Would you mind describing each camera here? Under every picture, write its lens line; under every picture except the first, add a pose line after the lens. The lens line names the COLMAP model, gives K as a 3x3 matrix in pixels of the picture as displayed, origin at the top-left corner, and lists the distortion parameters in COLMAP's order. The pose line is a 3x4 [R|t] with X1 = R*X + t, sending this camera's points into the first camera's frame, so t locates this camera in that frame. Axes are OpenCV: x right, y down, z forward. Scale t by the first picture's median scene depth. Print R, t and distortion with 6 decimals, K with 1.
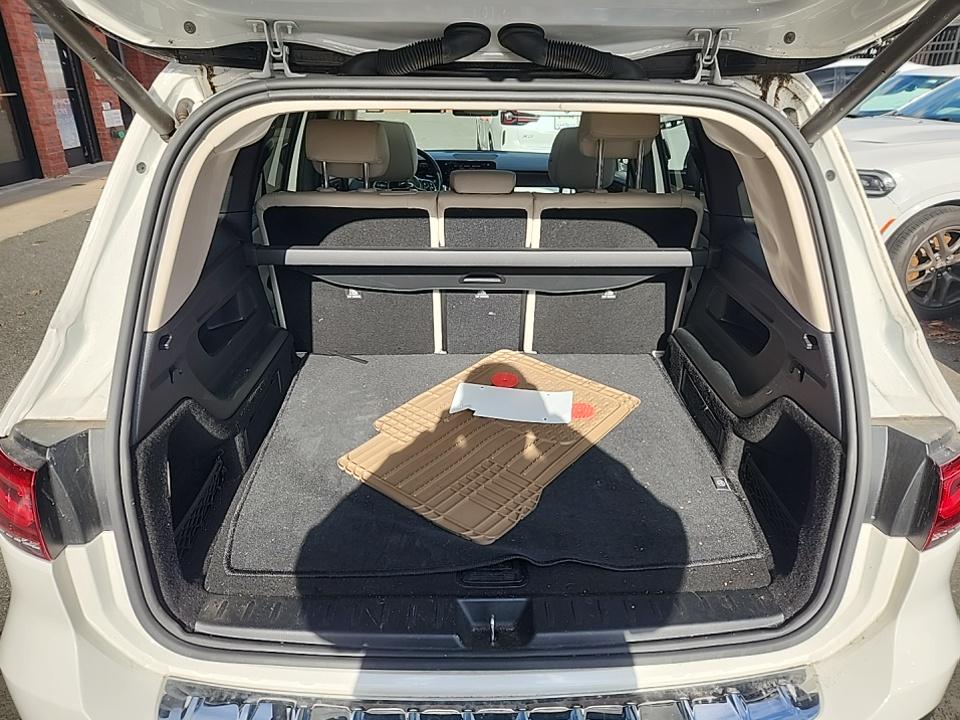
lens RADIAL K [[665.6, 0, 483.7], [0, 665.6, 372.0], [0, 0, 1]] dist [0.046962, -0.036552]
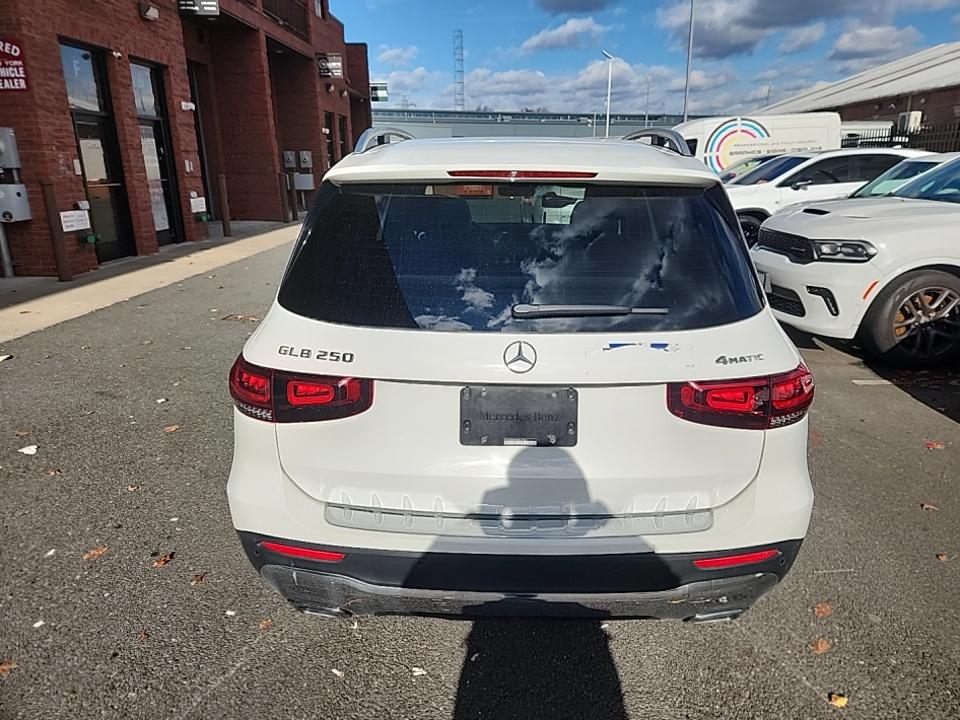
lens RADIAL K [[665.6, 0, 478.3], [0, 665.6, 367.7], [0, 0, 1]] dist [0.046962, -0.036552]
pose [[0.997311, 0.012653, -0.072185, 0.005604], [-0.021275, 0.992551, -0.119956, 0.051193], [0.070130, 0.121170, 0.990151, -0.120869]]
